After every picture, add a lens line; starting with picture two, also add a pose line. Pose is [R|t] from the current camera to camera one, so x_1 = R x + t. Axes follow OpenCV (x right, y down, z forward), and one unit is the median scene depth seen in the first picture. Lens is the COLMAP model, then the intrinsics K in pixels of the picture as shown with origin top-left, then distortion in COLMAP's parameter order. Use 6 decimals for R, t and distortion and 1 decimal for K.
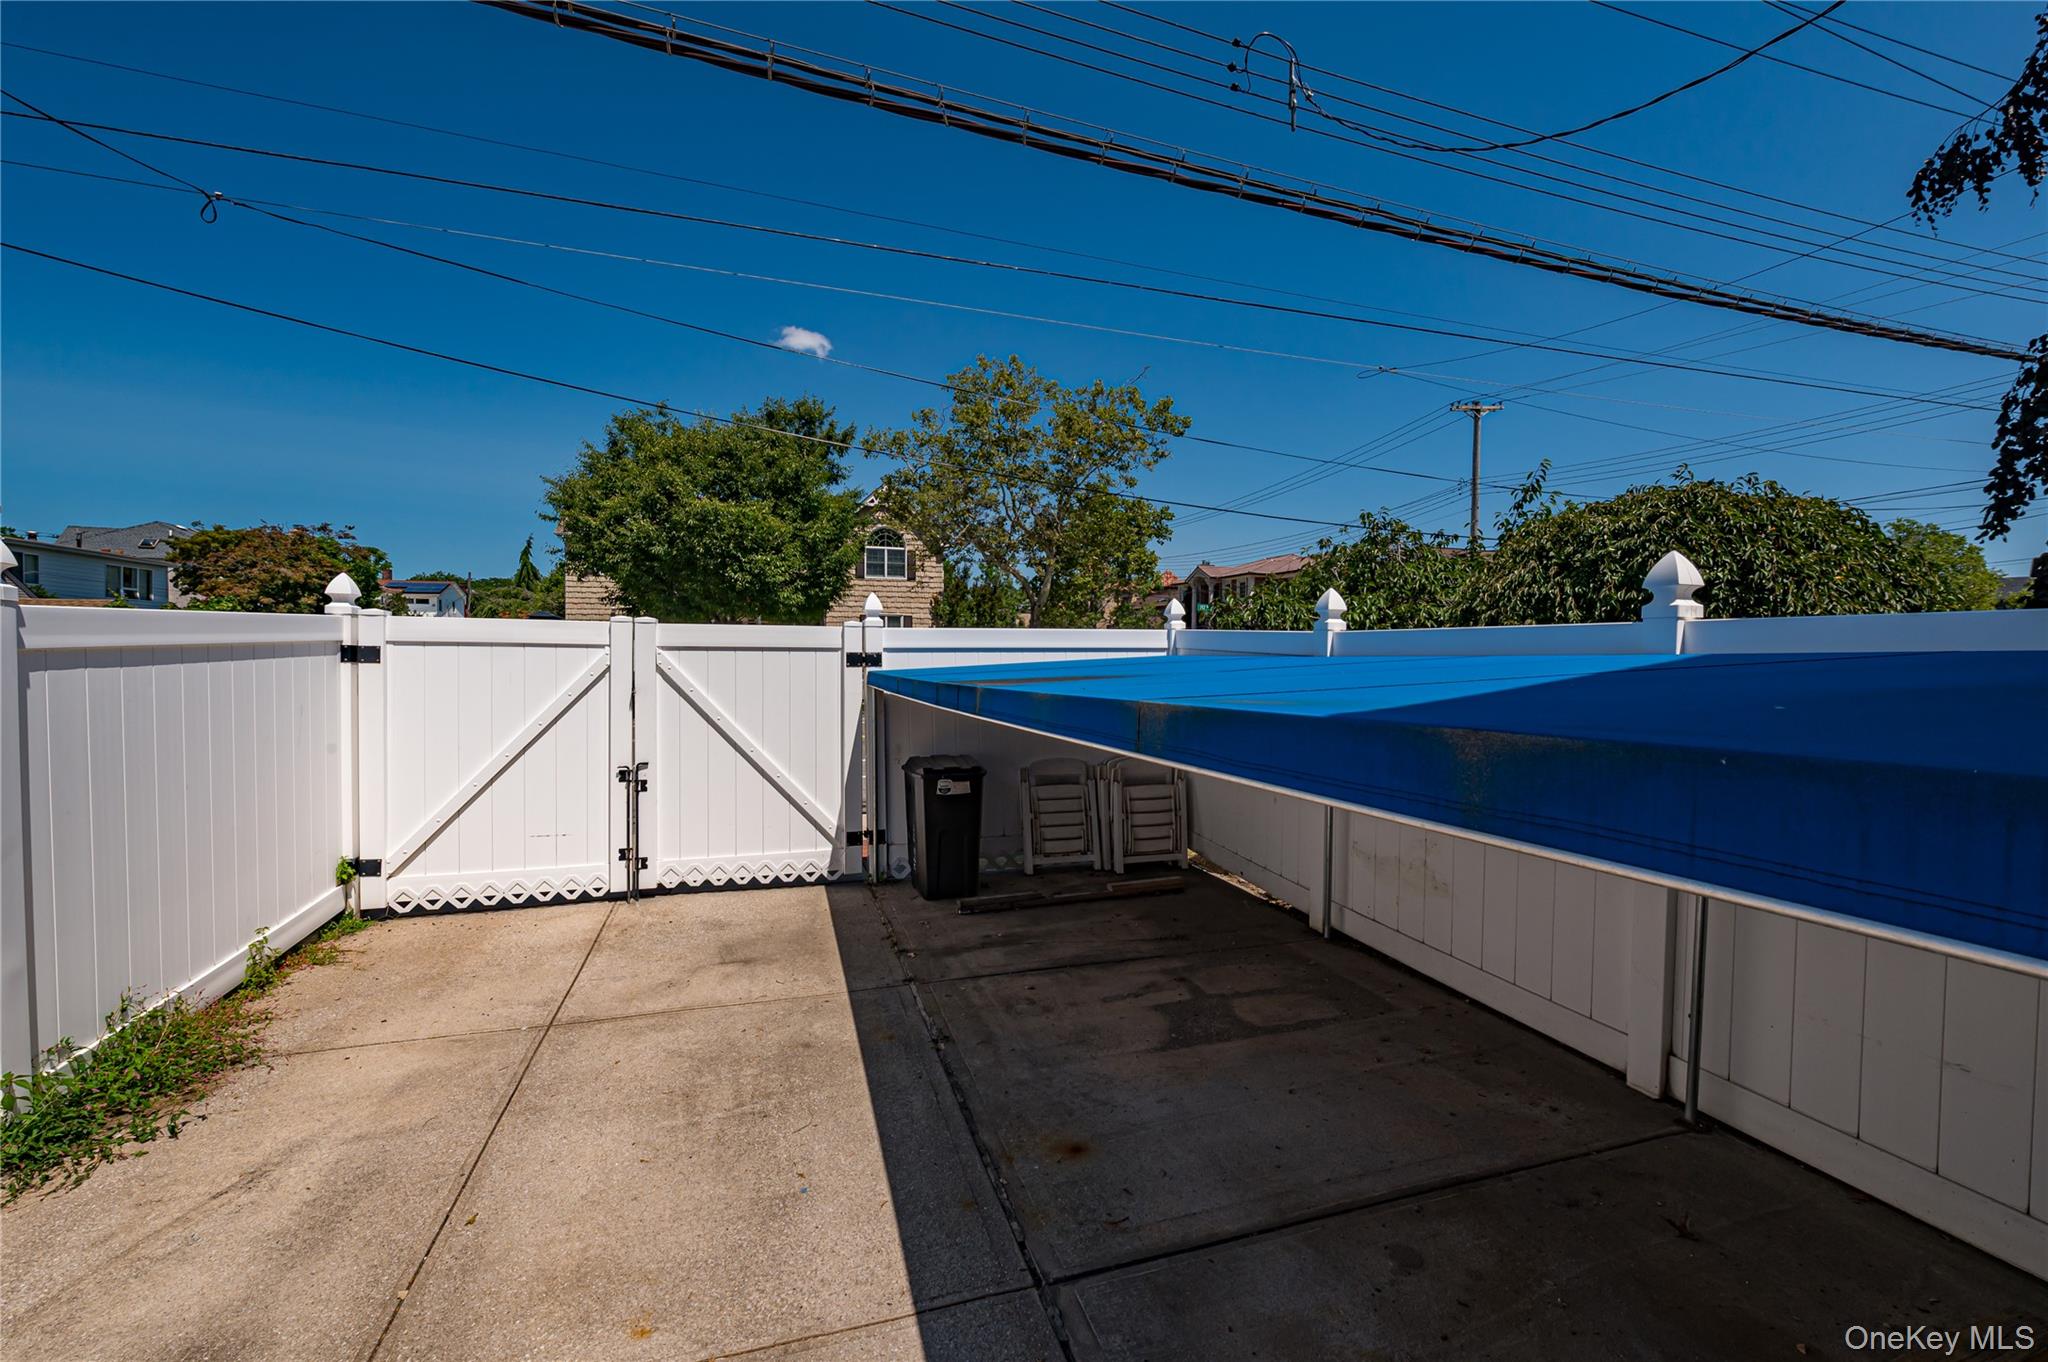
lens RADIAL K [[806.2, 0, 1023.3], [0, 806.2, 685.3], [0, 0, 1]] dist [0.012929, -0.000471]
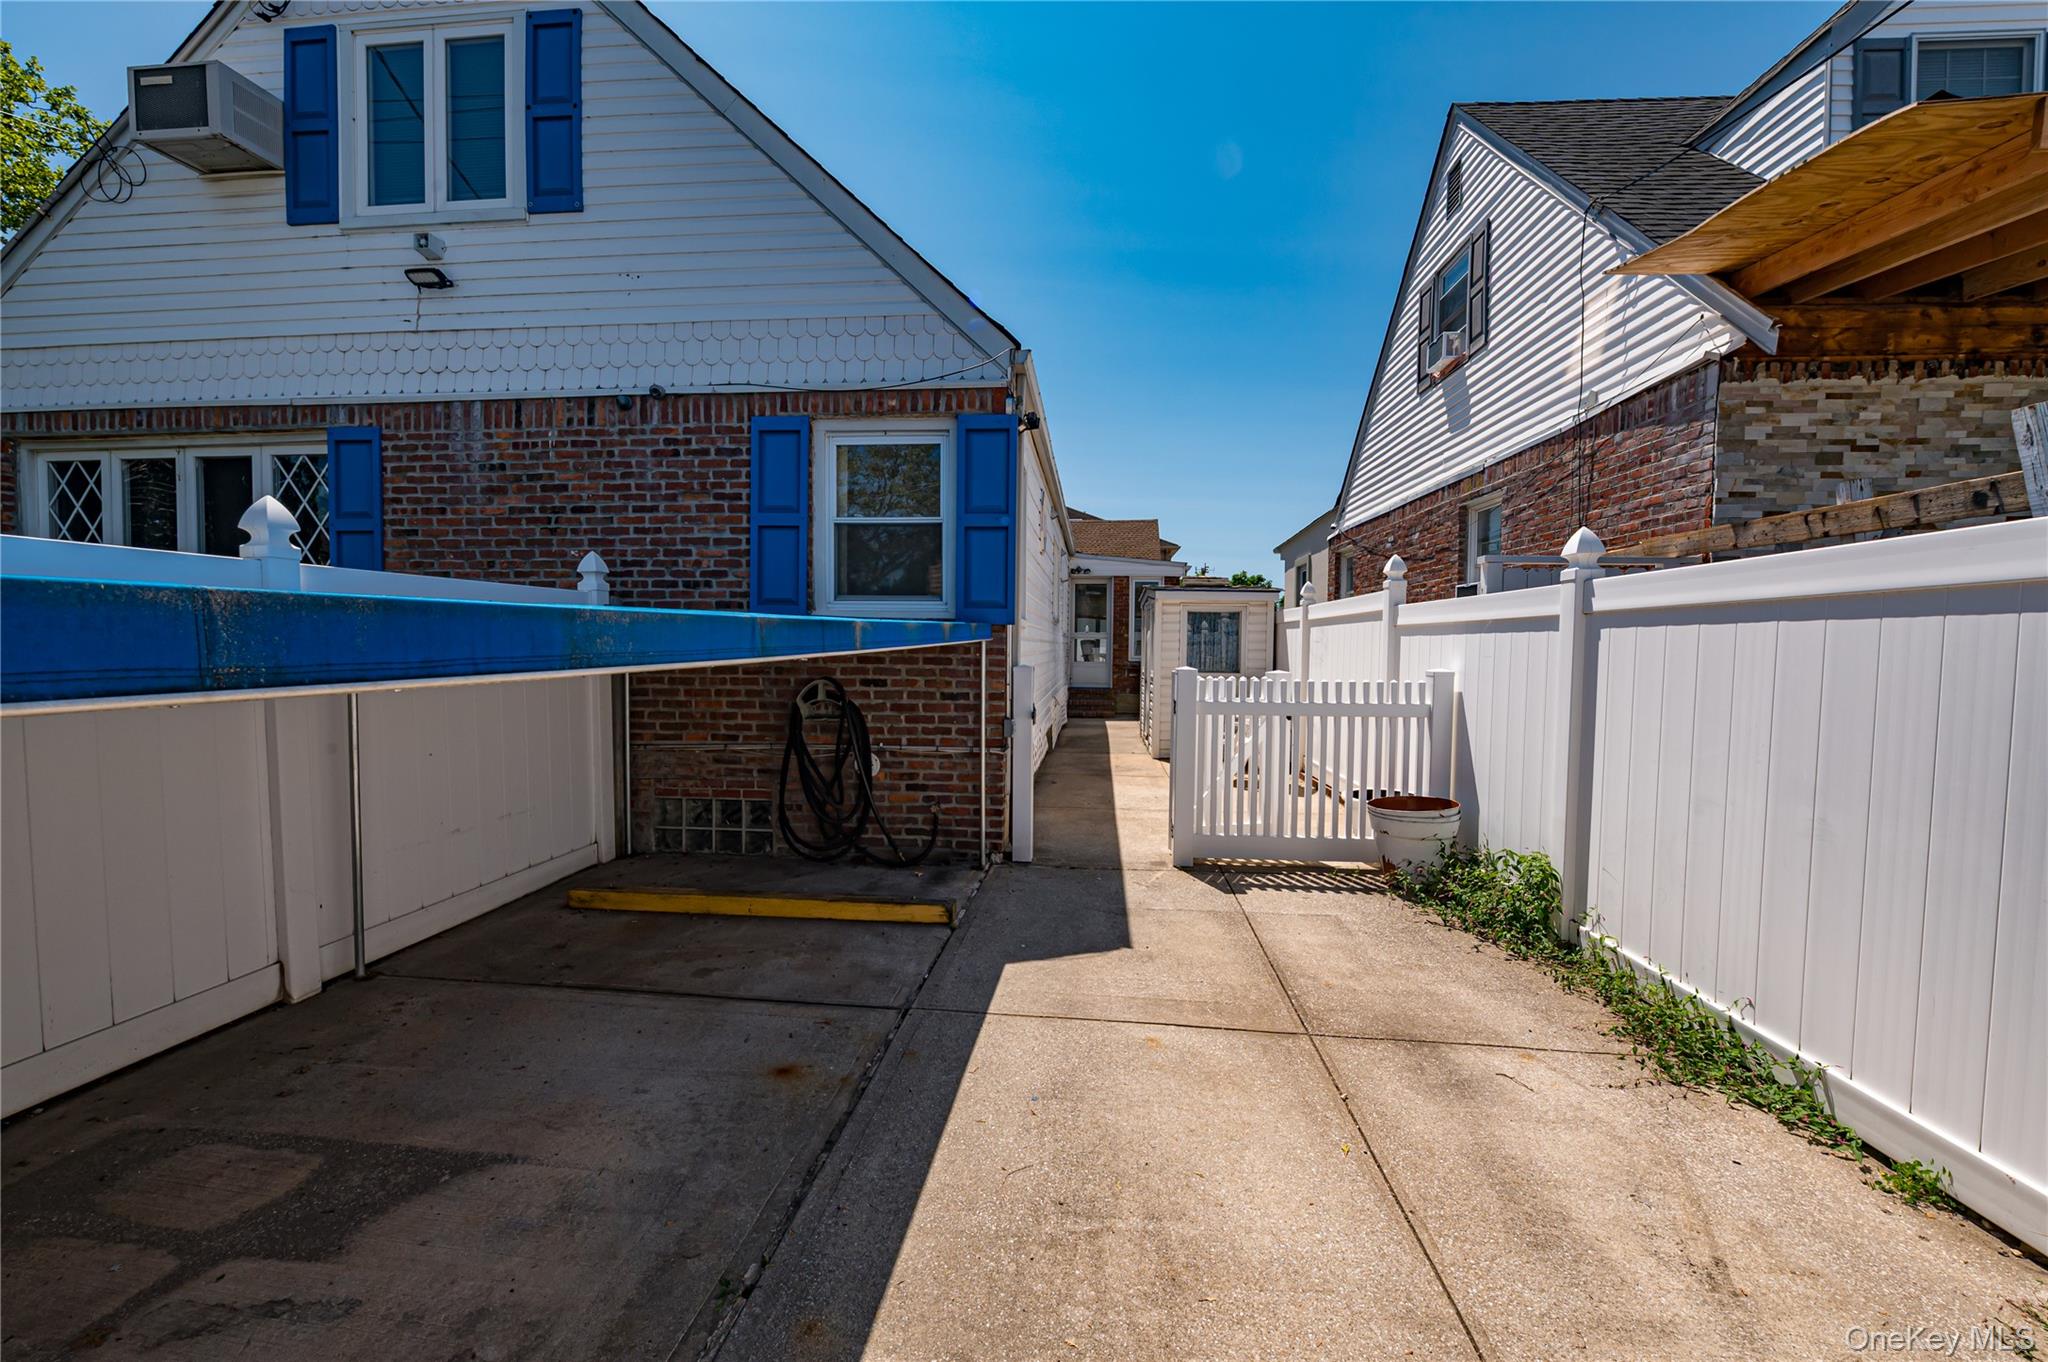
lens RADIAL K [[806.2, 0, 1023.3], [0, 806.2, 685.3], [0, 0, 1]] dist [0.012929, -0.000471]
pose [[-0.914578, -0.025026, 0.403634, -0.607398], [0.010730, 0.996230, 0.086080, -0.001948], [-0.404267, 0.083058, -0.910862, 1.743673]]
